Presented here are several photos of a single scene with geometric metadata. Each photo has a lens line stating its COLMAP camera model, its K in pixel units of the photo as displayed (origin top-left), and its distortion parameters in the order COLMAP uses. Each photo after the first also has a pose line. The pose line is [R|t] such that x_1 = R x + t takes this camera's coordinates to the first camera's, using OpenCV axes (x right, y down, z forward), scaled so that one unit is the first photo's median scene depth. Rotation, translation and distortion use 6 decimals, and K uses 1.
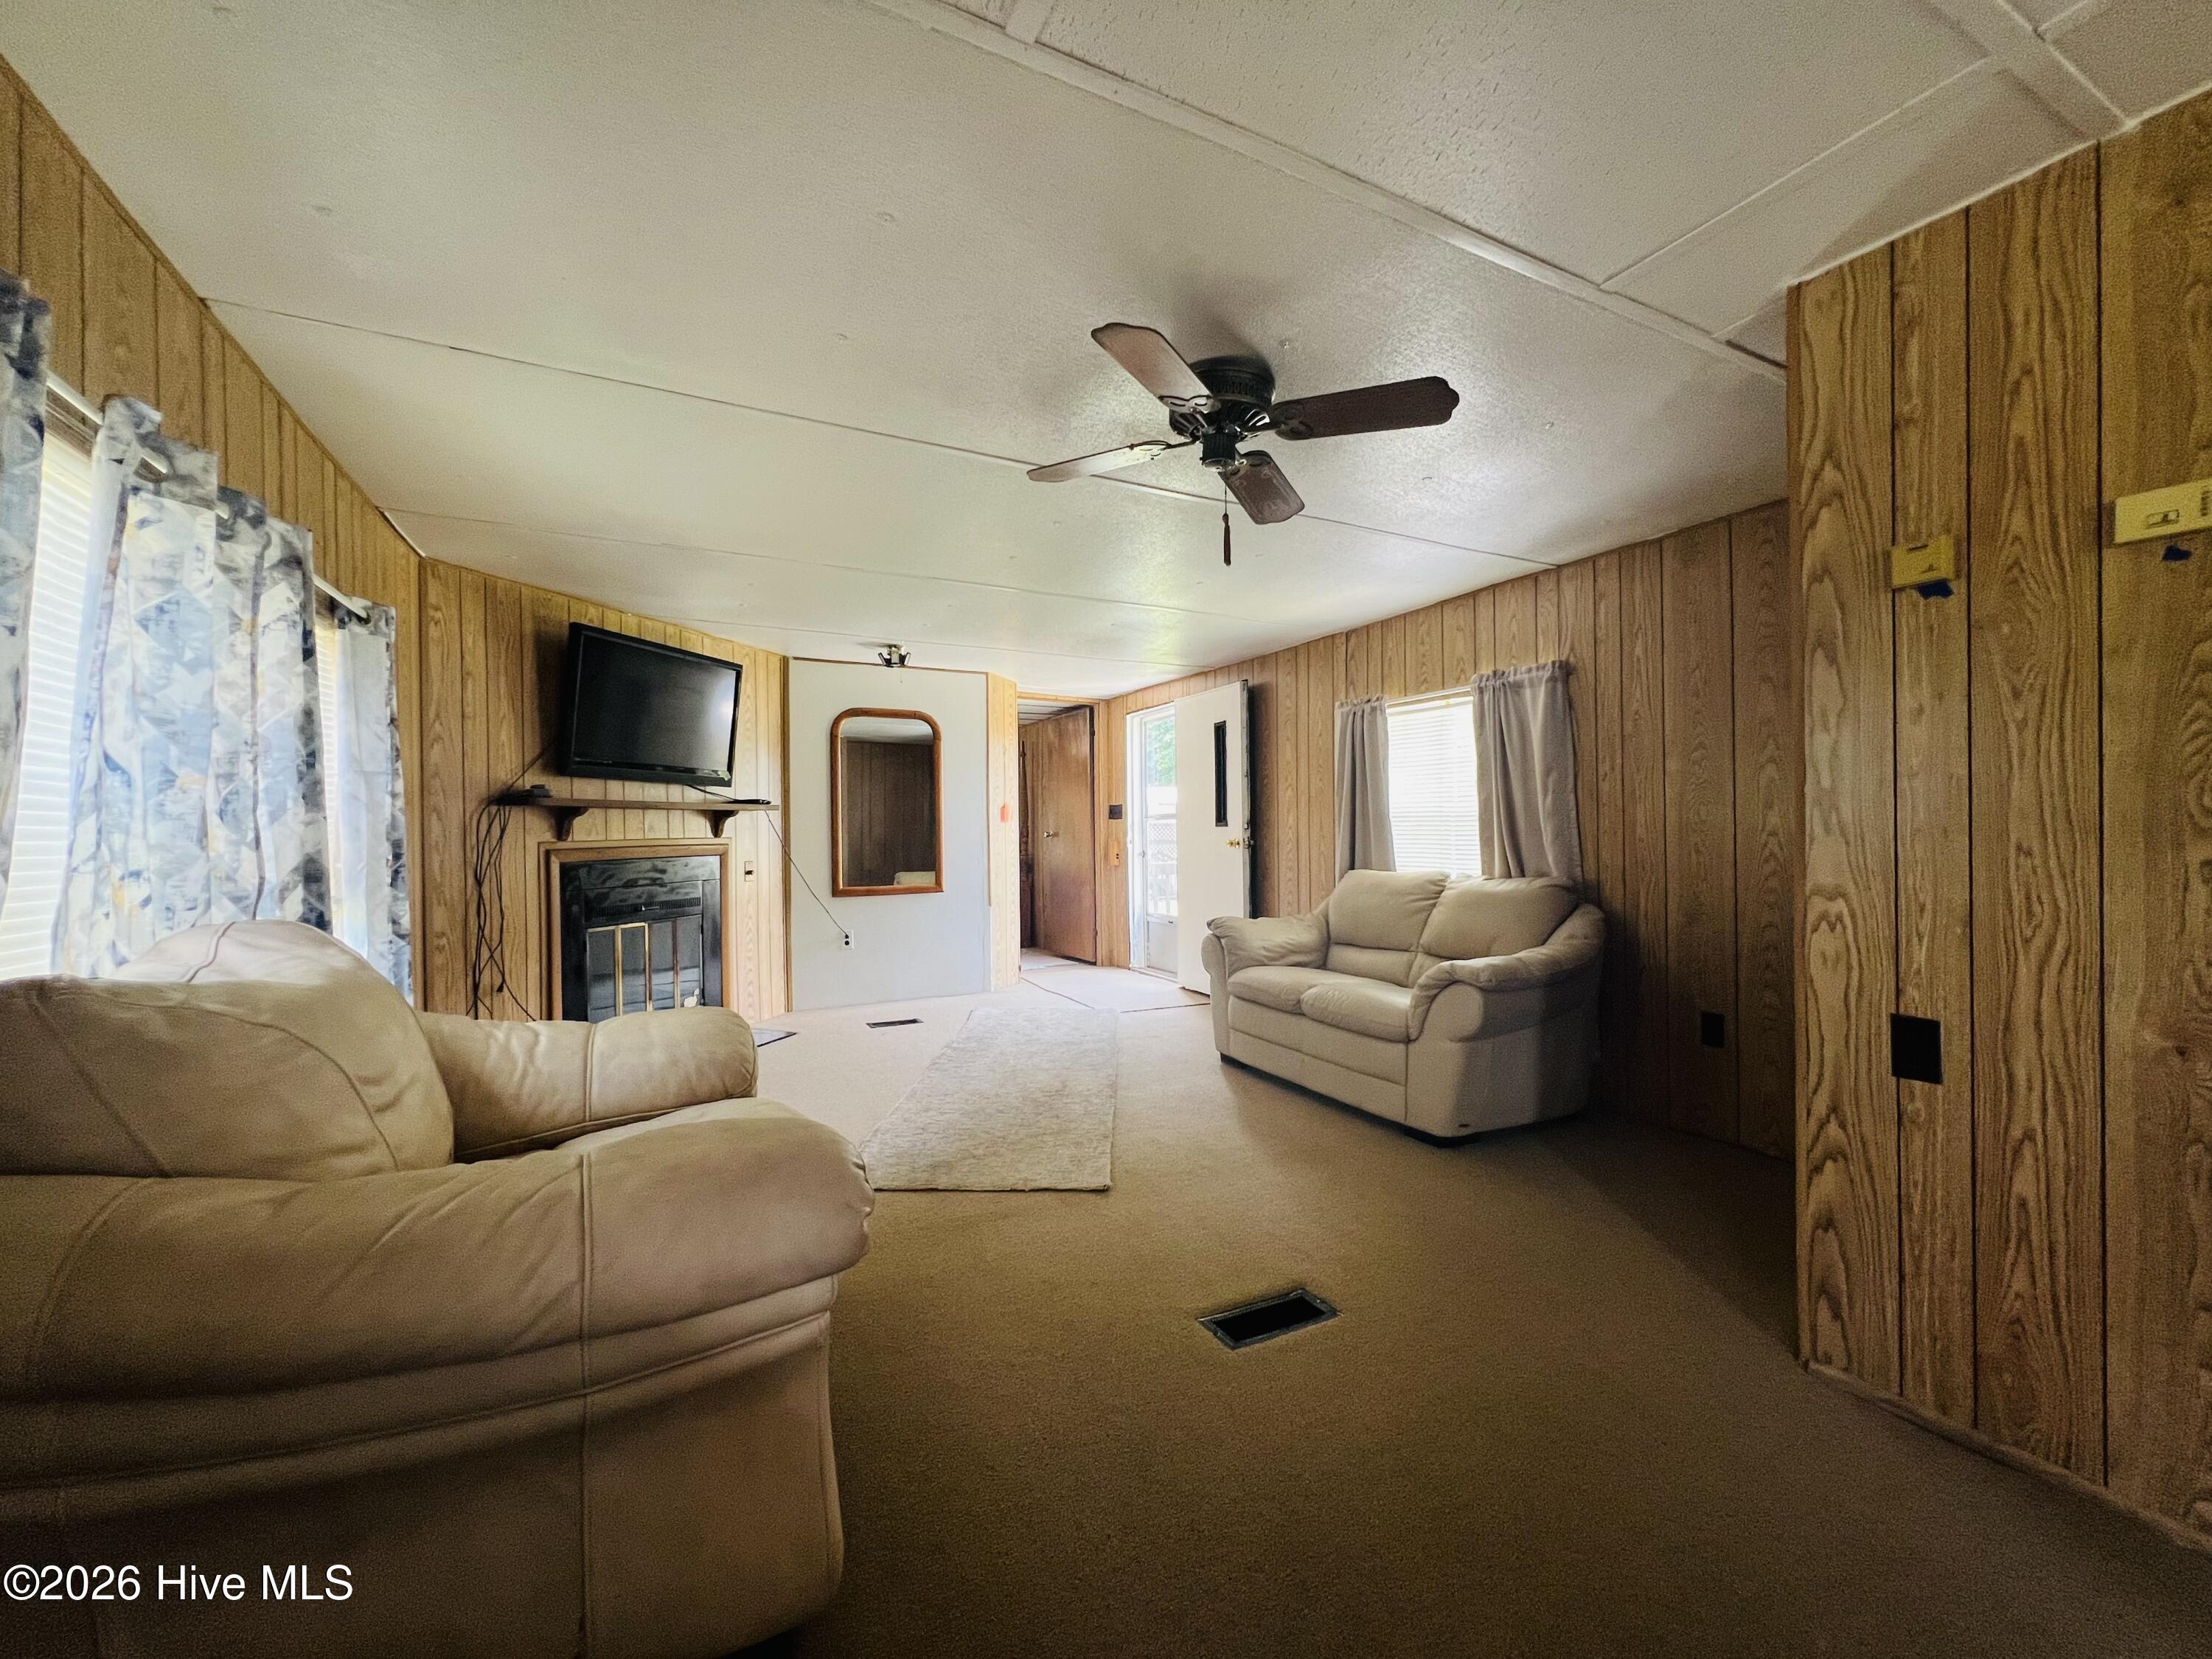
lens RADIAL K [[896.0, 0, 1106.0], [0, 896.0, 829.5], [0, 0, 1]] dist [0.009059, -0.000129]
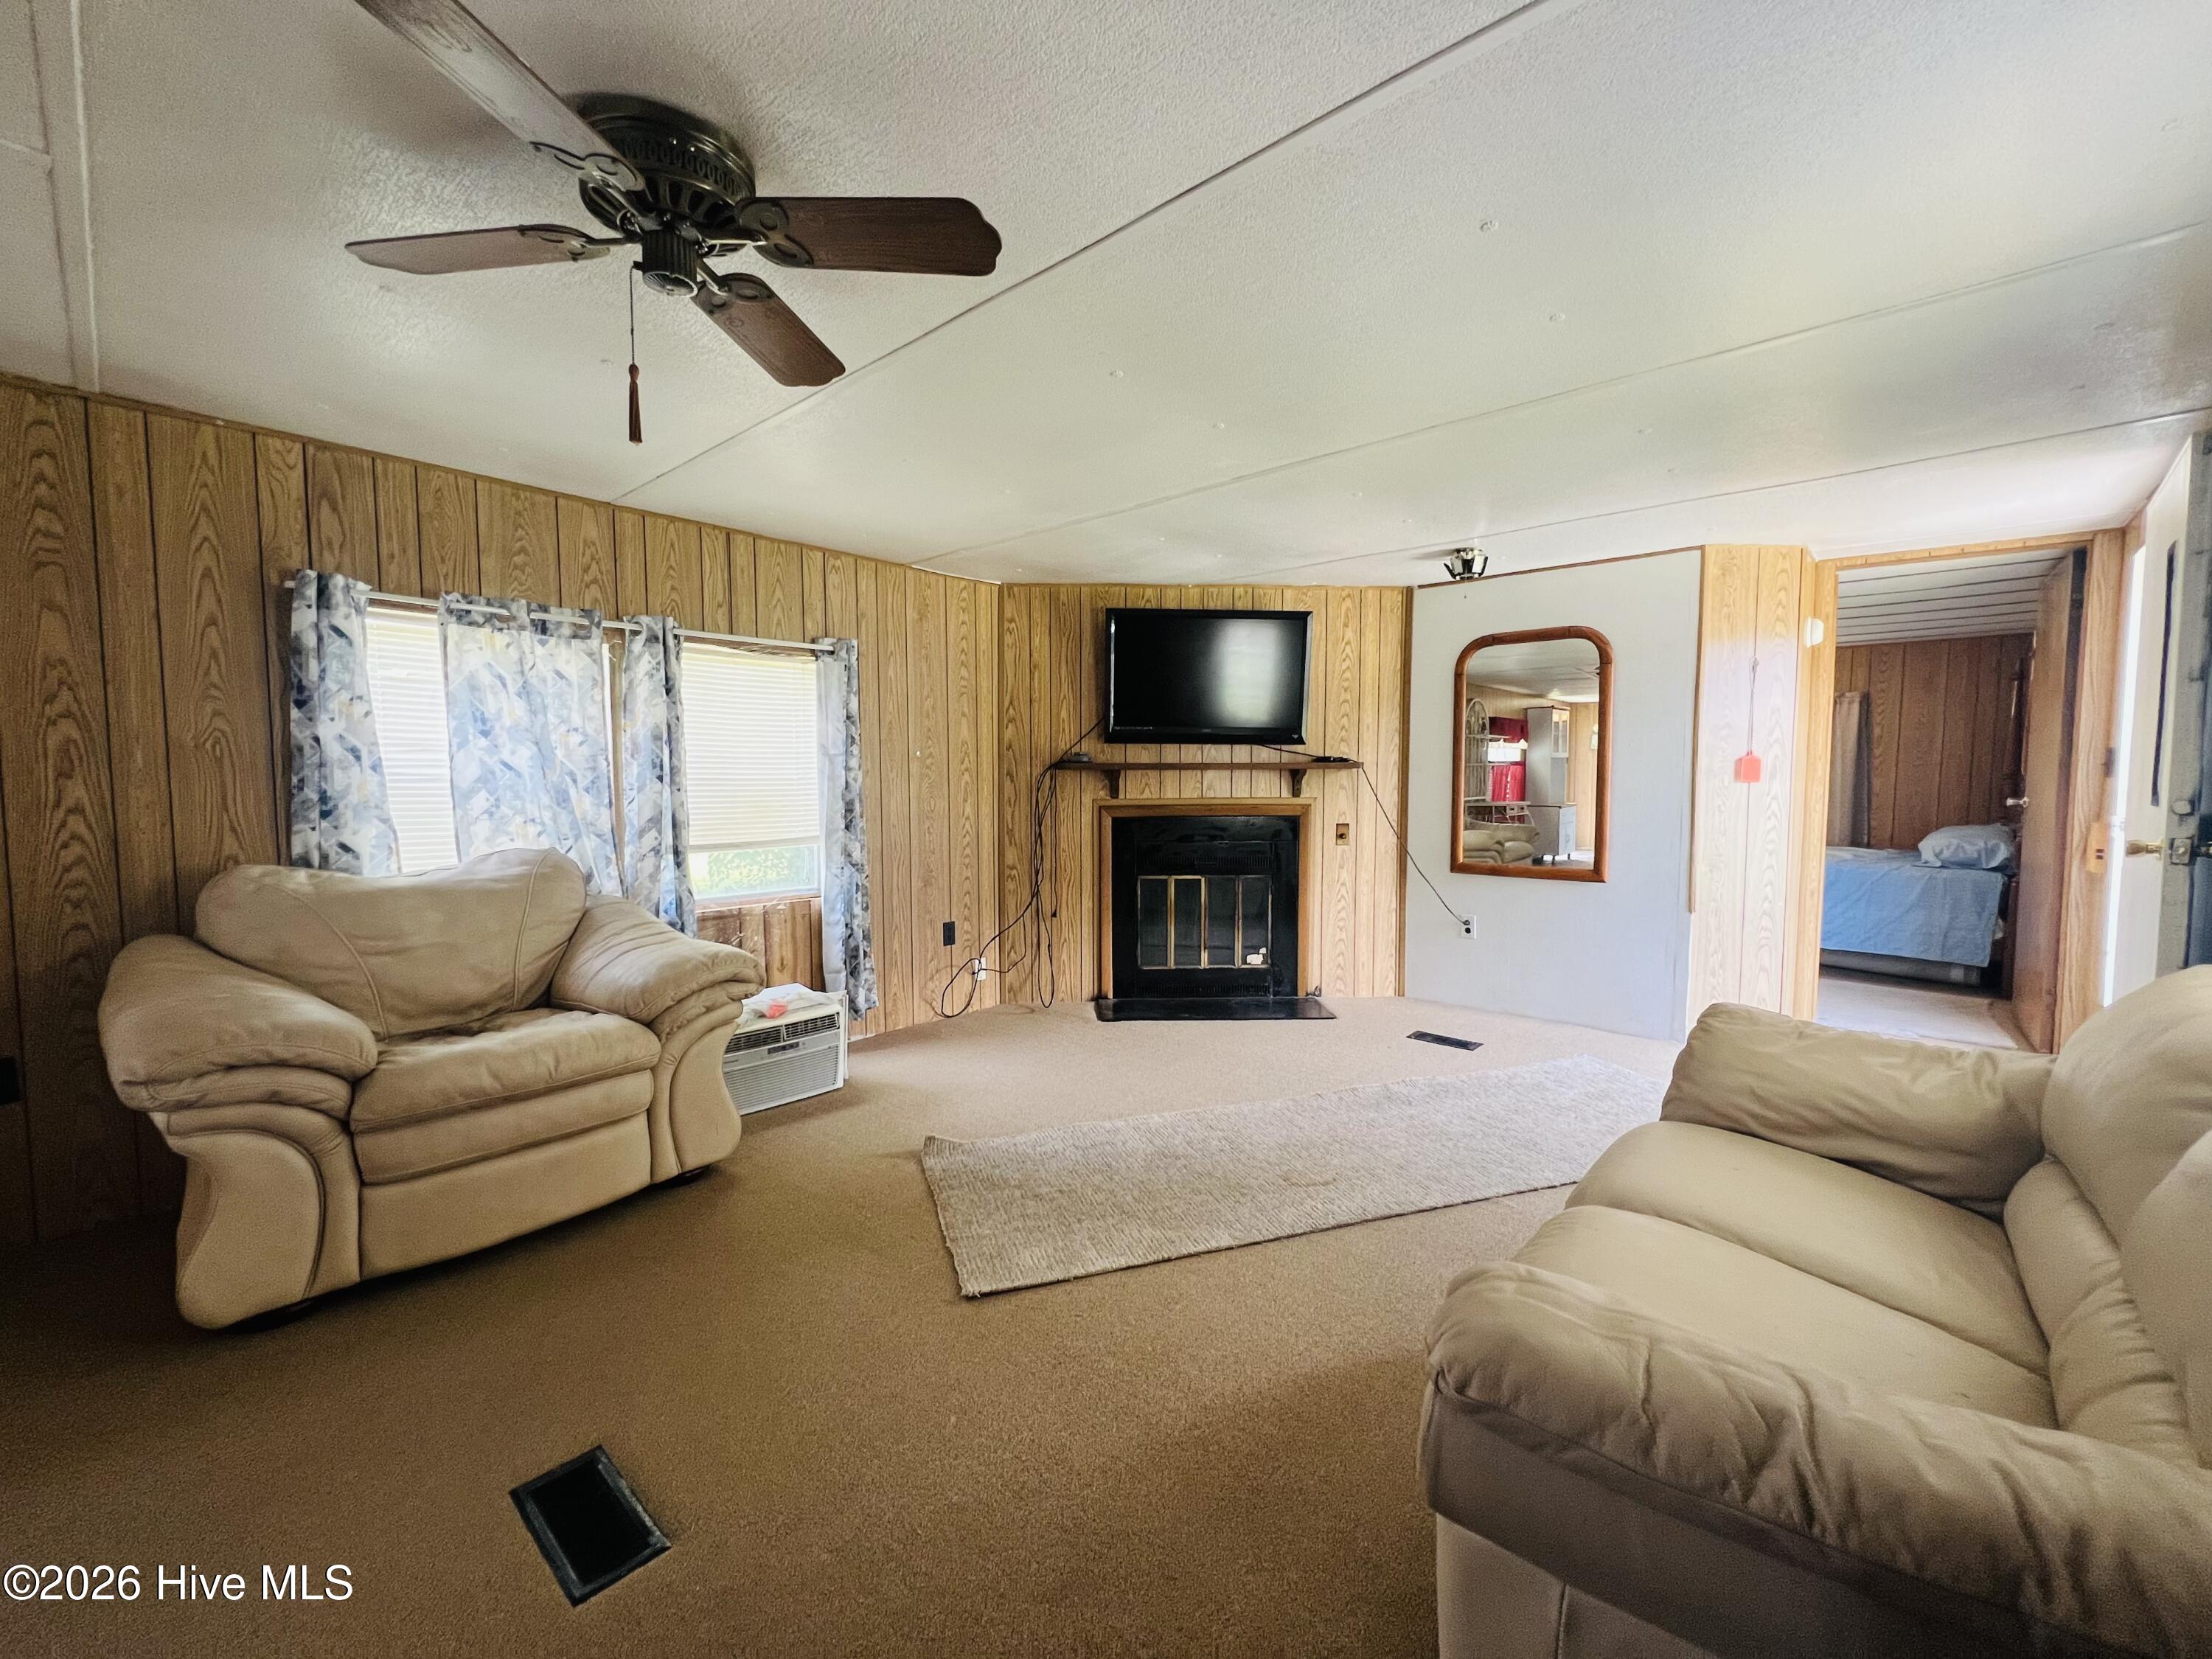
lens RADIAL K [[896.0, 0, 1106.0], [0, 896.0, 829.5], [0, 0, 1]] dist [0.009059, -0.000129]
pose [[0.357704, 0.064542, -0.931602, 0.509549], [-0.001992, 0.997659, 0.068353, -0.028396], [0.933833, -0.022594, 0.356995, 0.604233]]
